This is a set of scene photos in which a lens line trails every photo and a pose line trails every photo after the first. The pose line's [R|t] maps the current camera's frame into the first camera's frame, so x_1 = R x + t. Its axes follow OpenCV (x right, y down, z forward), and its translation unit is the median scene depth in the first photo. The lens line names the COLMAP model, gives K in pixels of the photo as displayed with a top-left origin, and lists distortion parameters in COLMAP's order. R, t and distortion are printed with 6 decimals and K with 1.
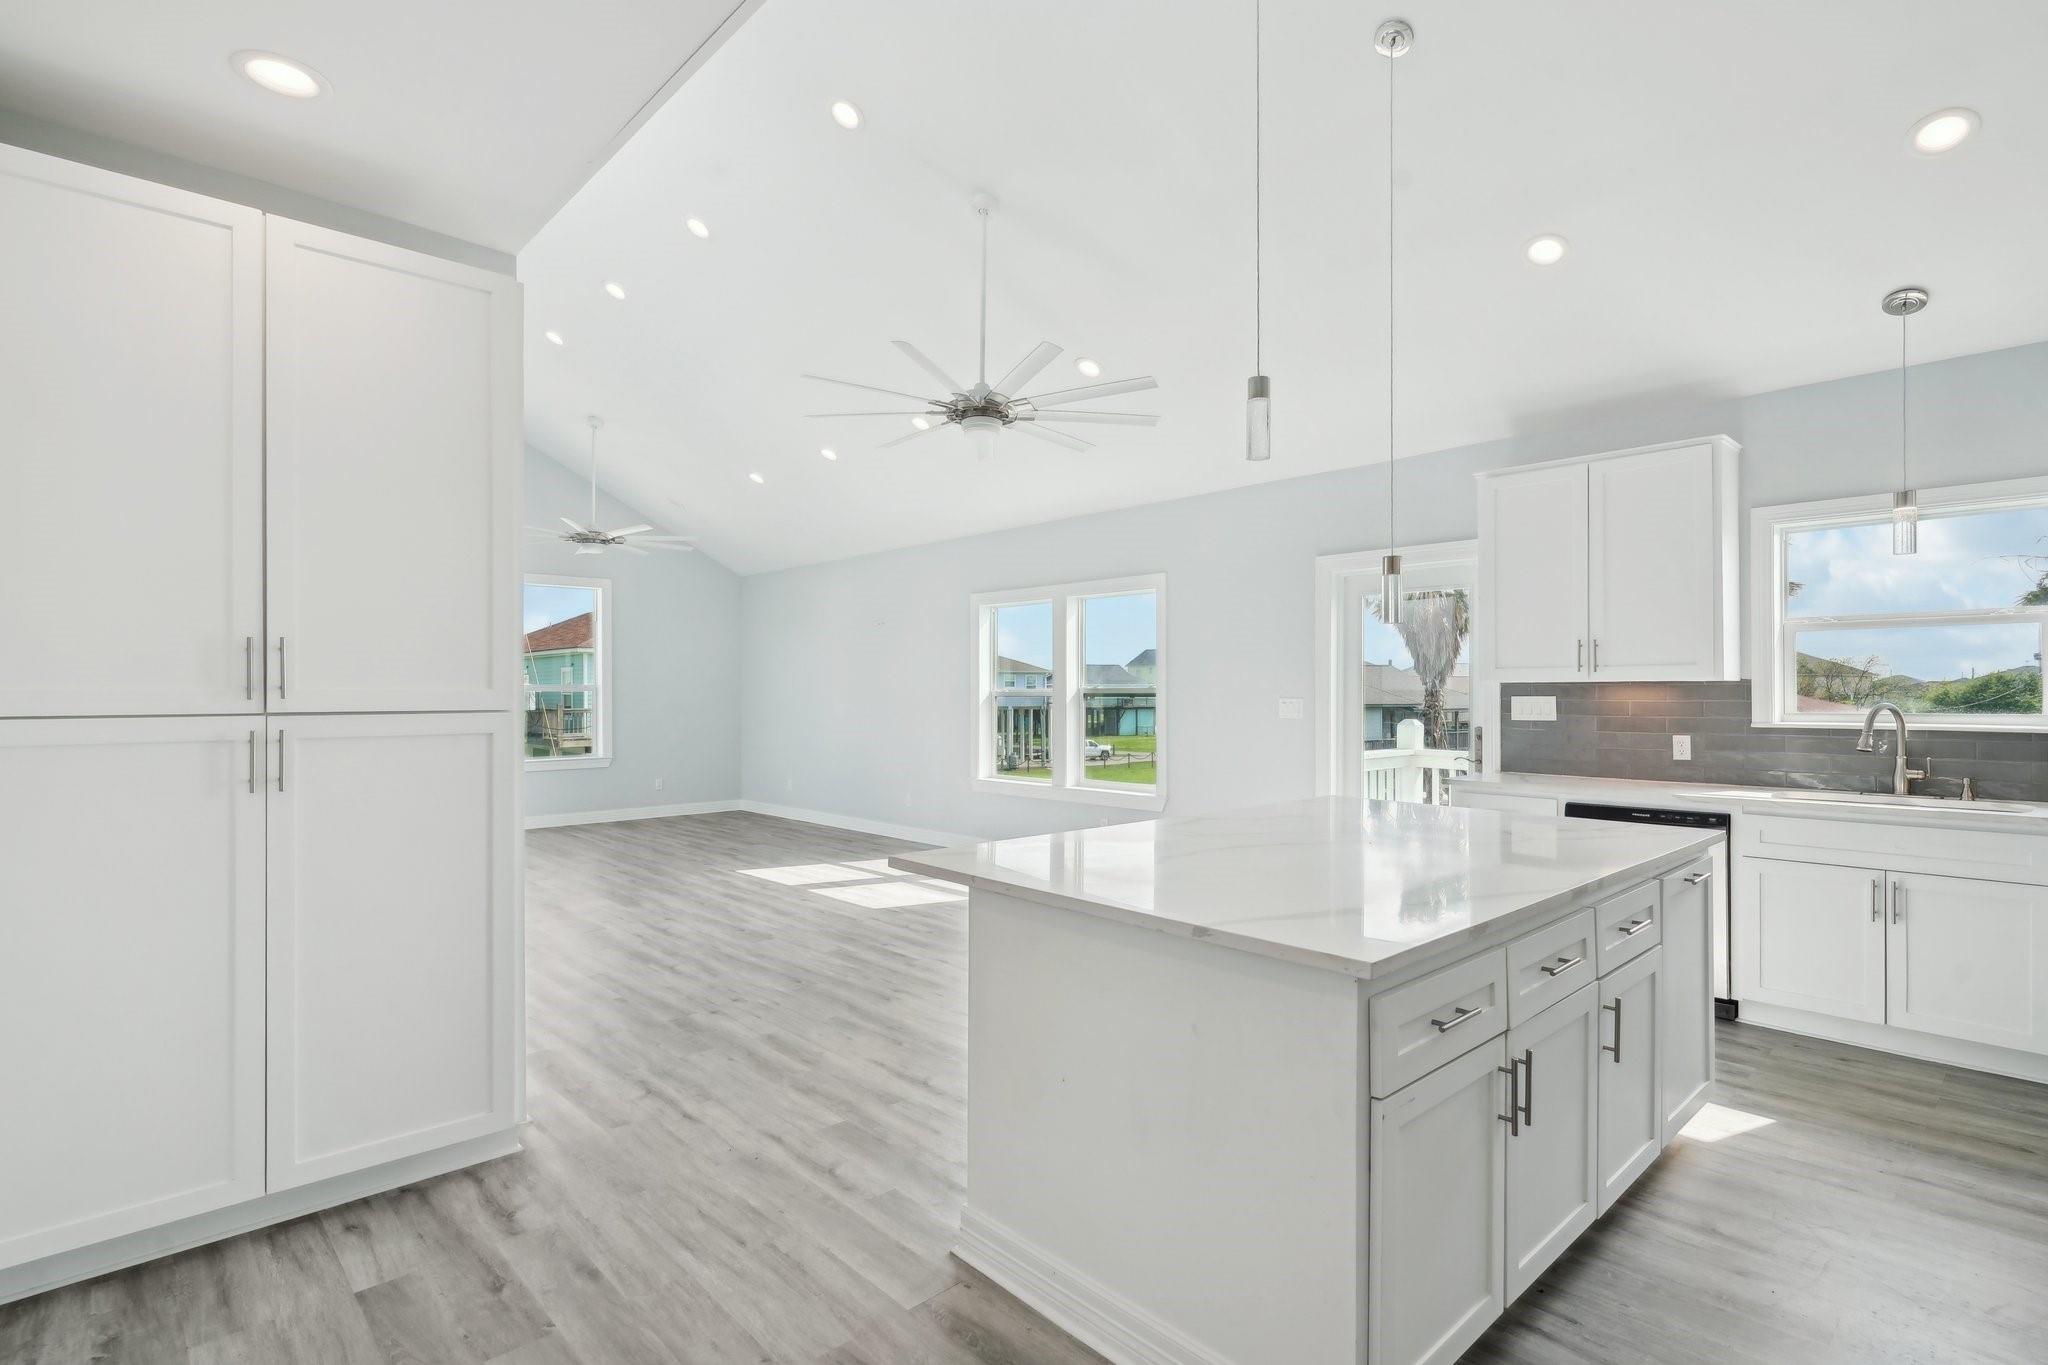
lens RADIAL K [[1010.8, 0, 1010.6], [0, 1010.8, 684.3], [0, 0, 1]] dist [0.000009, 0.000622]
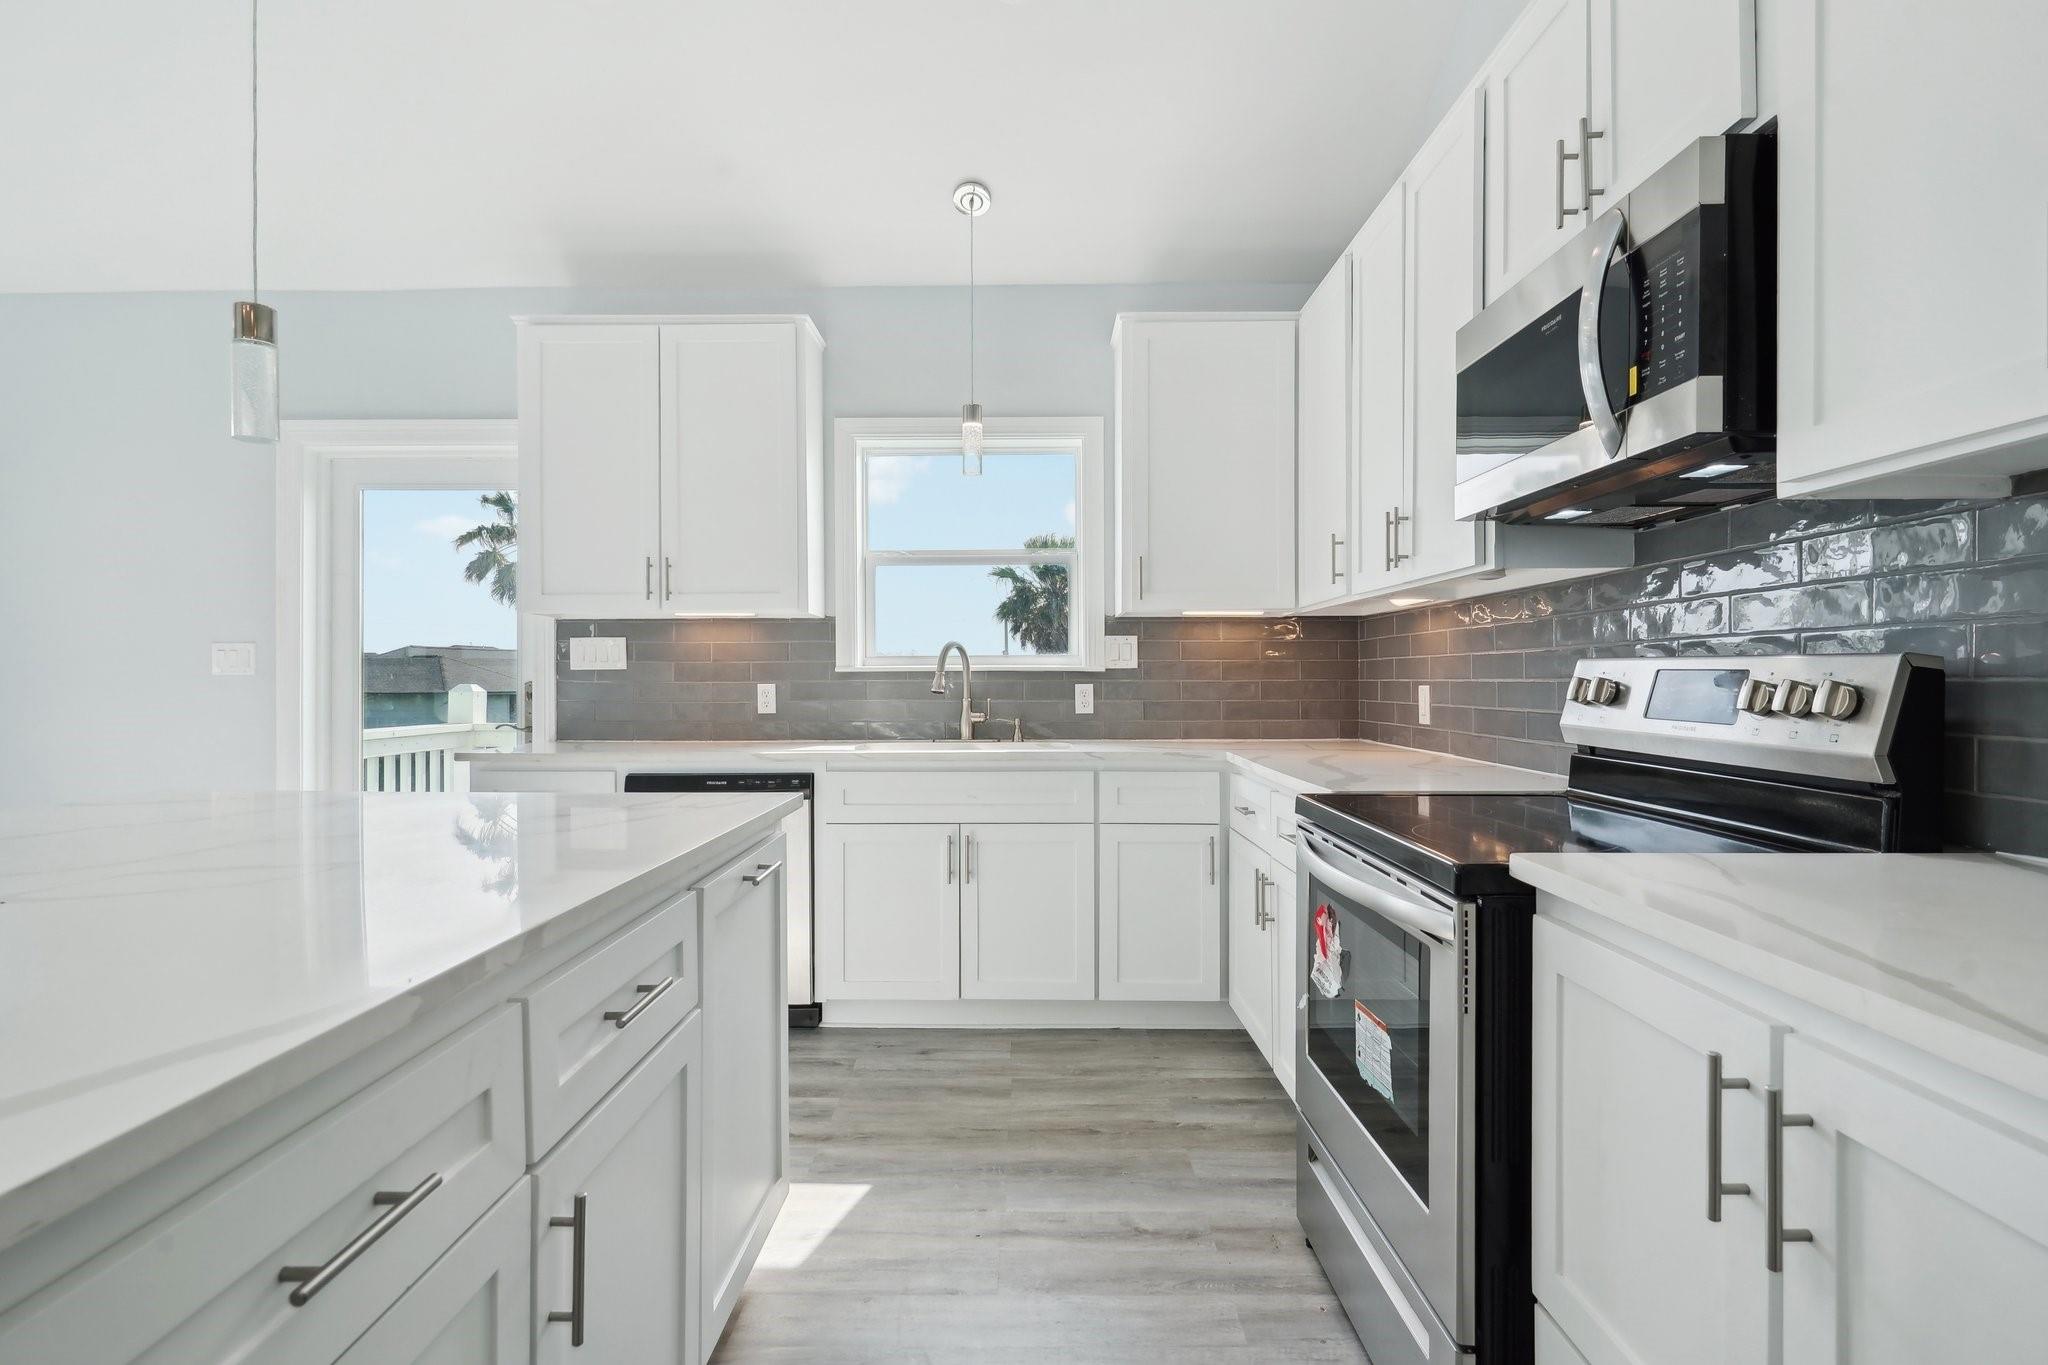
lens RADIAL K [[1010.8, 0, 1010.6], [0, 1010.8, 684.3], [0, 0, 1]] dist [0.000009, 0.000622]
pose [[0.694194, -0.005040, 0.719770, 0.243051], [-0.001469, 0.999963, 0.008419, 0.051074], [-0.719787, -0.006902, 0.694161, 0.330272]]
